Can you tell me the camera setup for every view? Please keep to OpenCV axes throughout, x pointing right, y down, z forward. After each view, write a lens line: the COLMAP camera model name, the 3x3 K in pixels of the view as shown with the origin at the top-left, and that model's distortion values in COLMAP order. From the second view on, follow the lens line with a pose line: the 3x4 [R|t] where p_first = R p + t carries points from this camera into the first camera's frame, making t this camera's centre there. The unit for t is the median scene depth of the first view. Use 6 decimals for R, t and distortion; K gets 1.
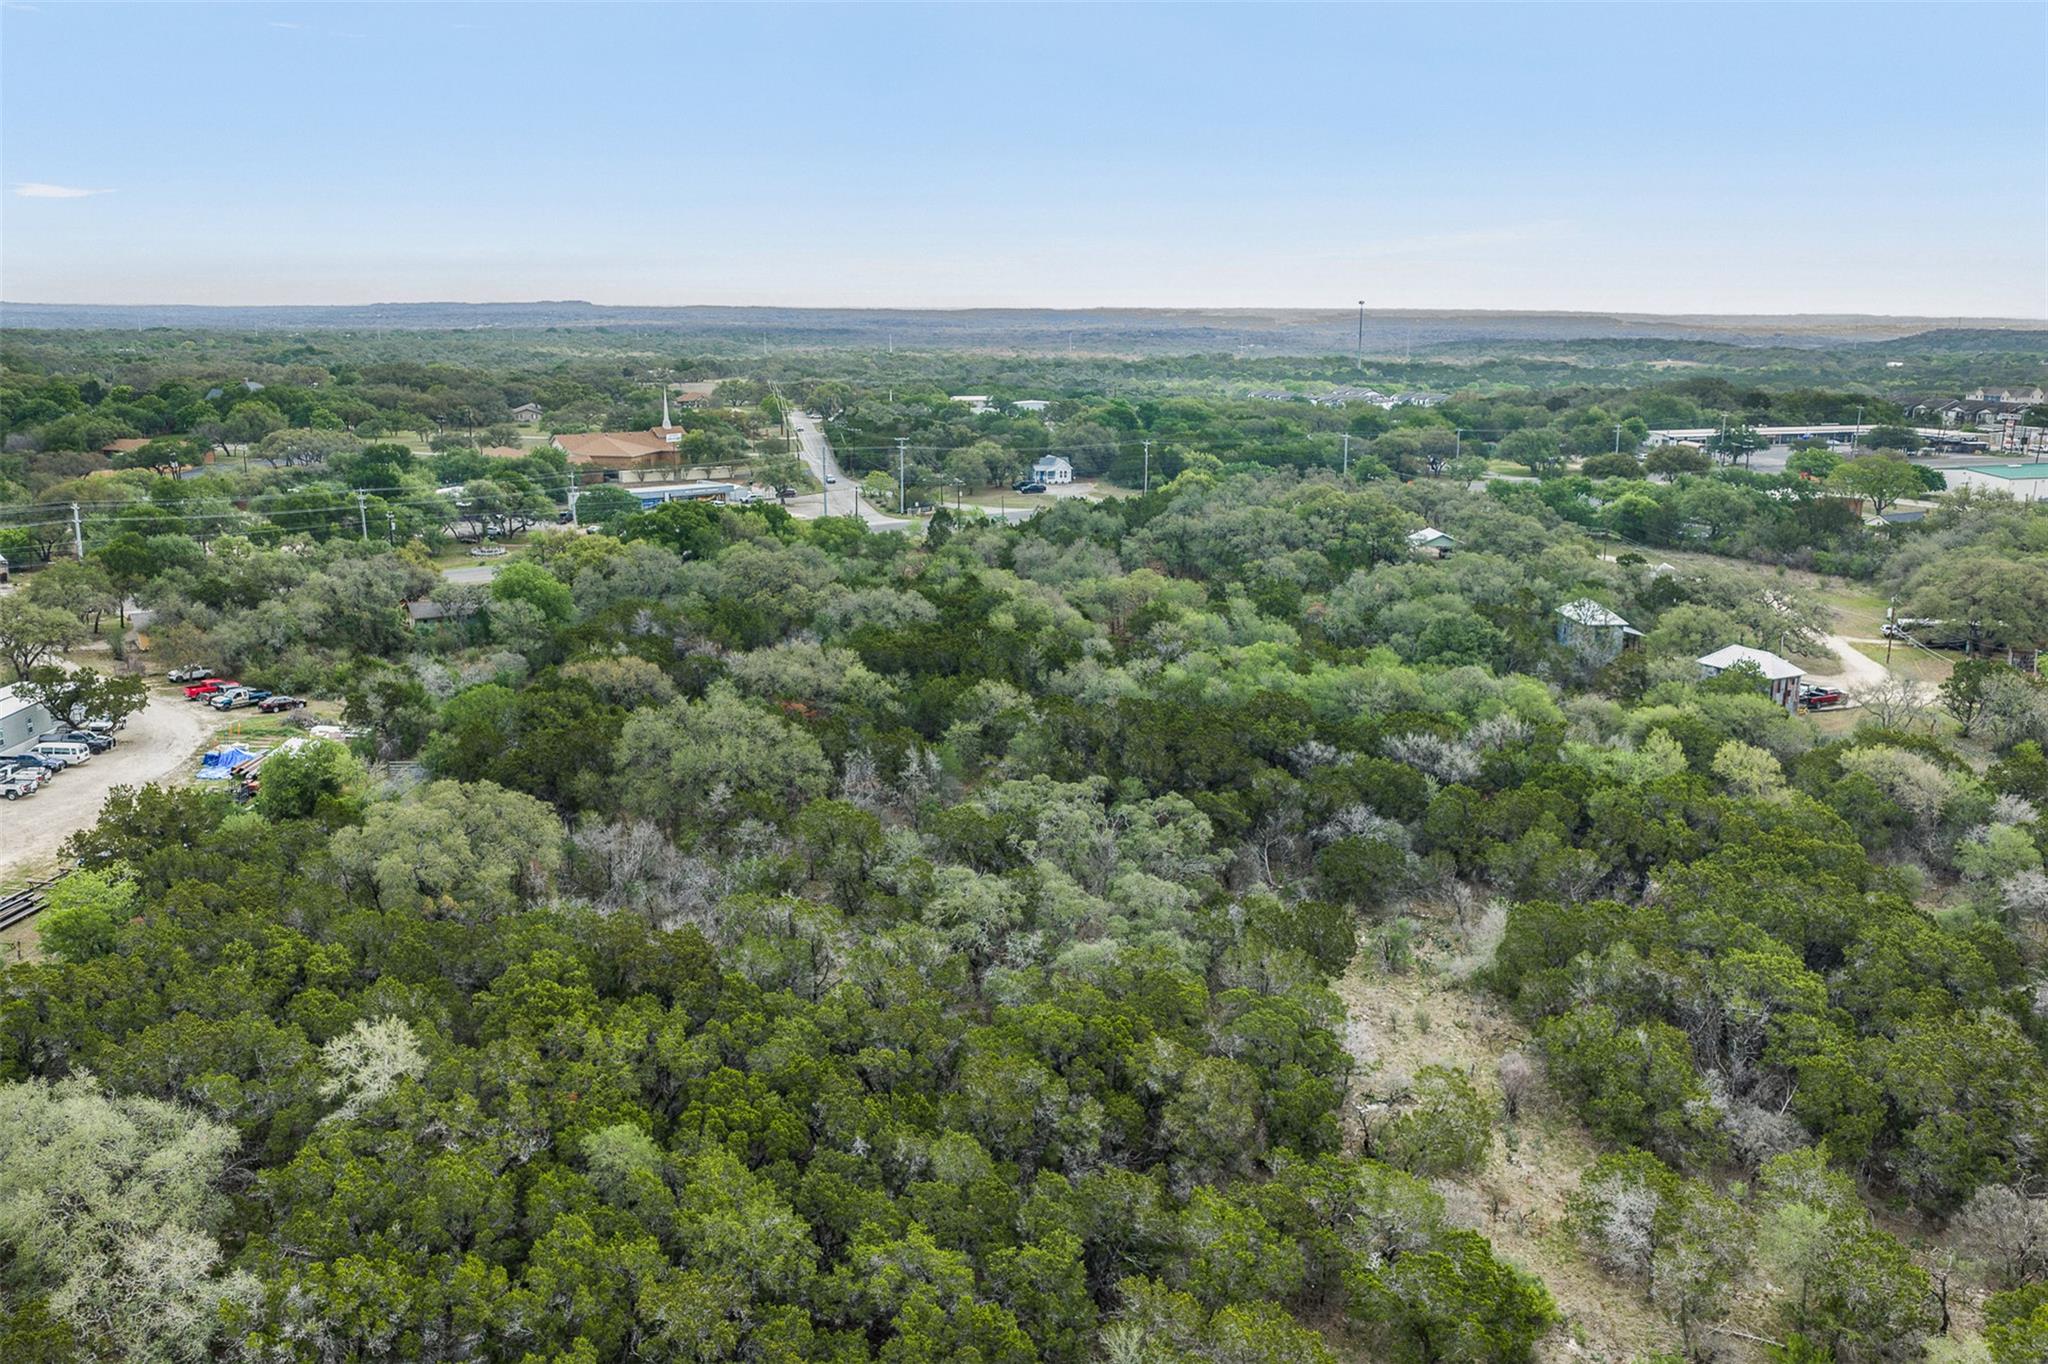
lens RADIAL K [[1691.1, 0, 1031.7], [0, 1691.1, 673.9], [0, 0, 1]] dist [0.023032, -0.047725]
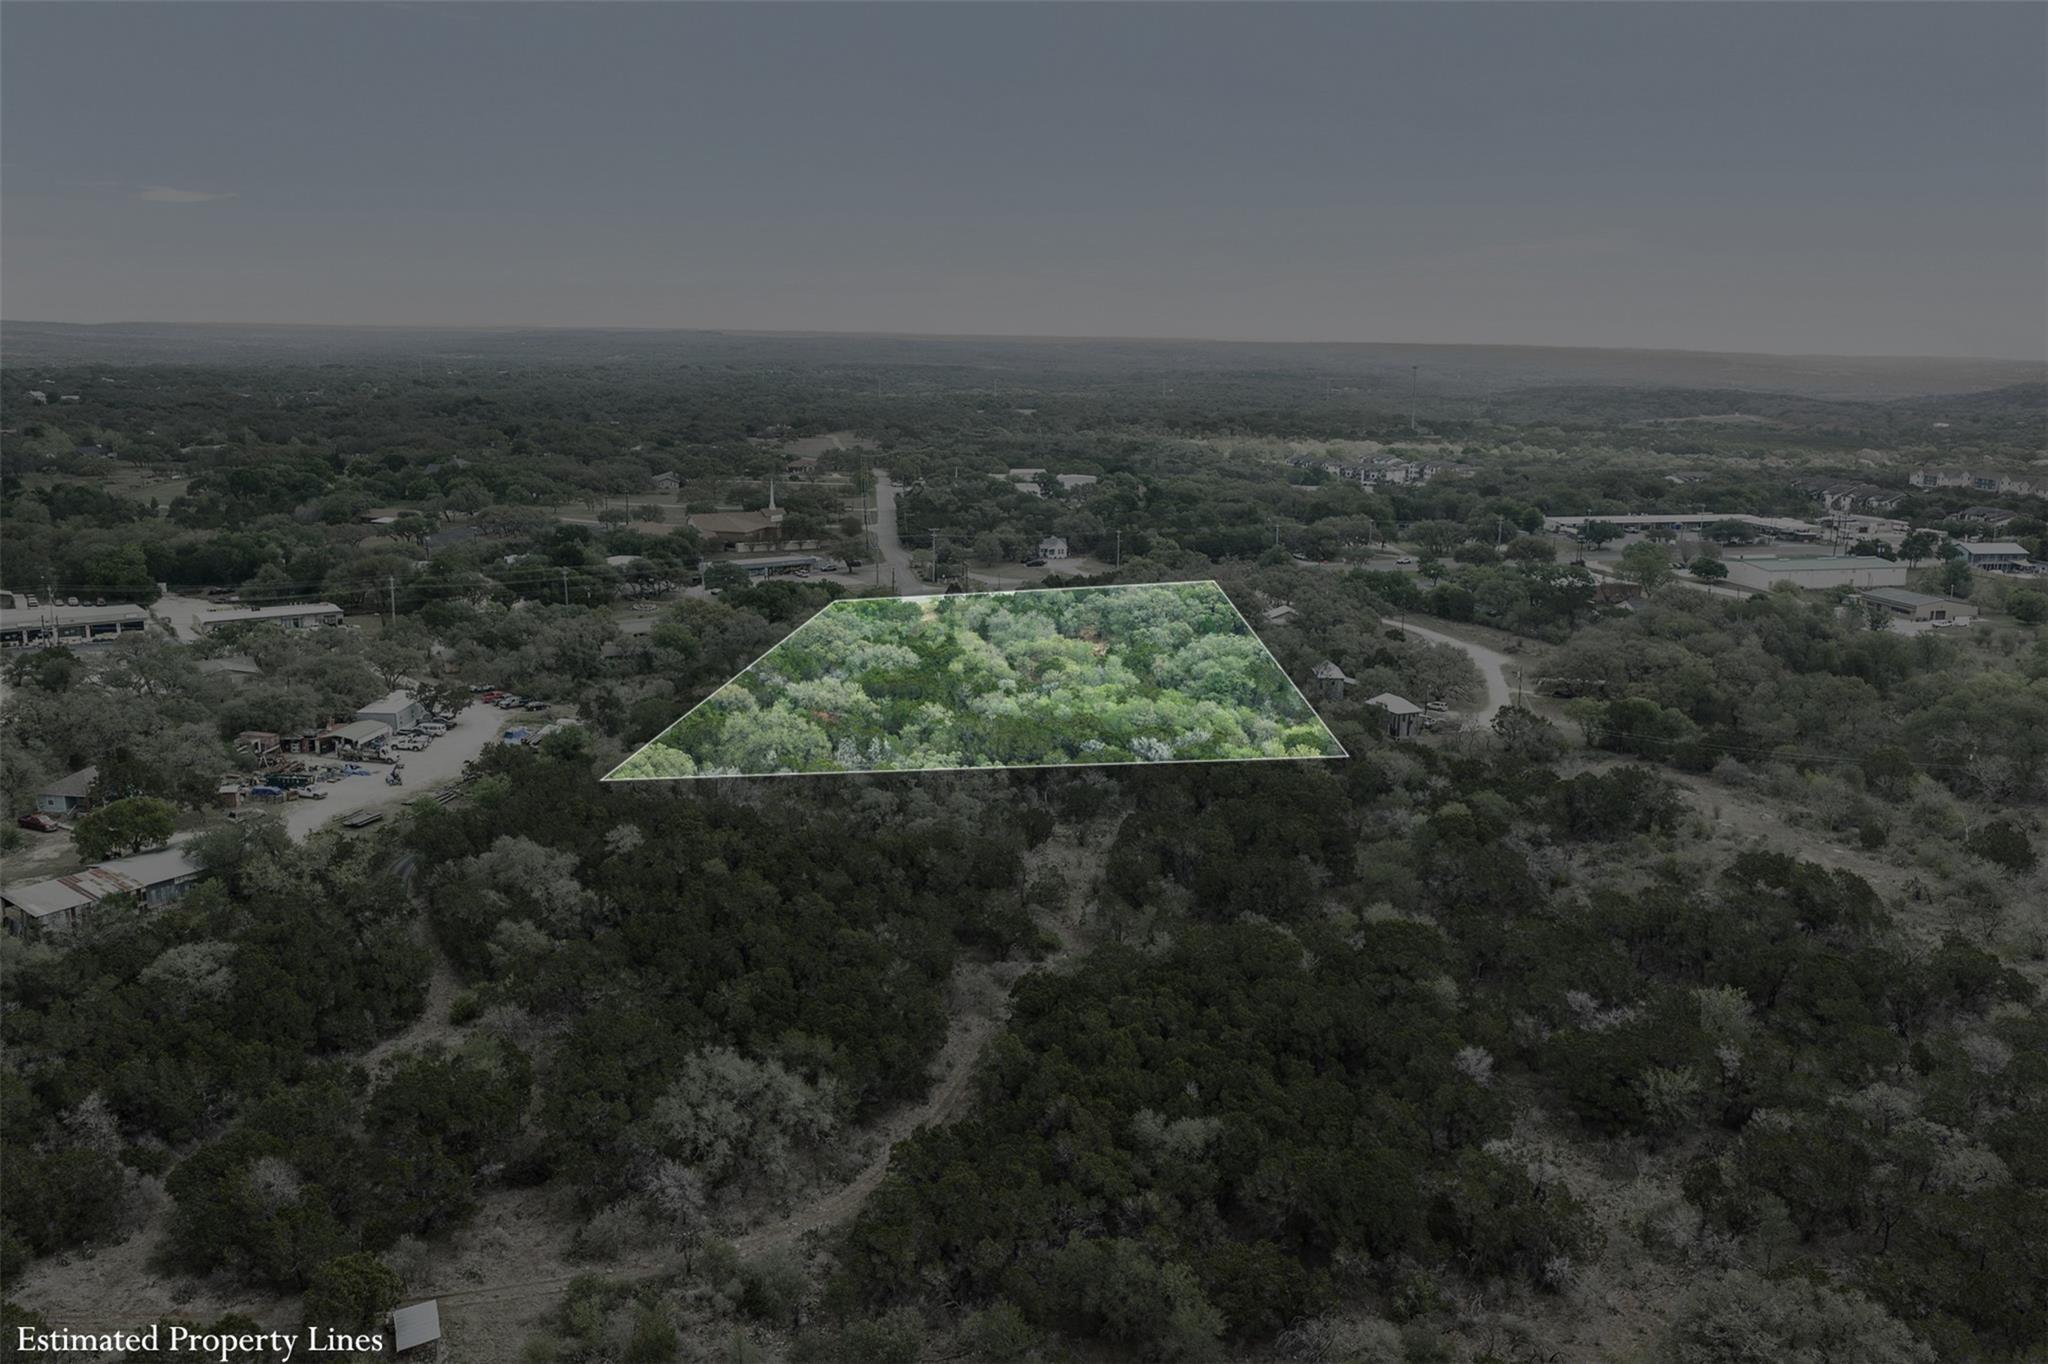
lens RADIAL K [[1654.7, 0, 1024.0], [0, 1654.7, 682.0], [0, 0, 1]] dist [0.049959, -0.000193]
pose [[0.997302, 0.024363, -0.069243, 0.163175], [-0.025009, 0.999651, -0.008473, -0.004804], [0.069013, 0.010181, 0.997564, -0.618827]]
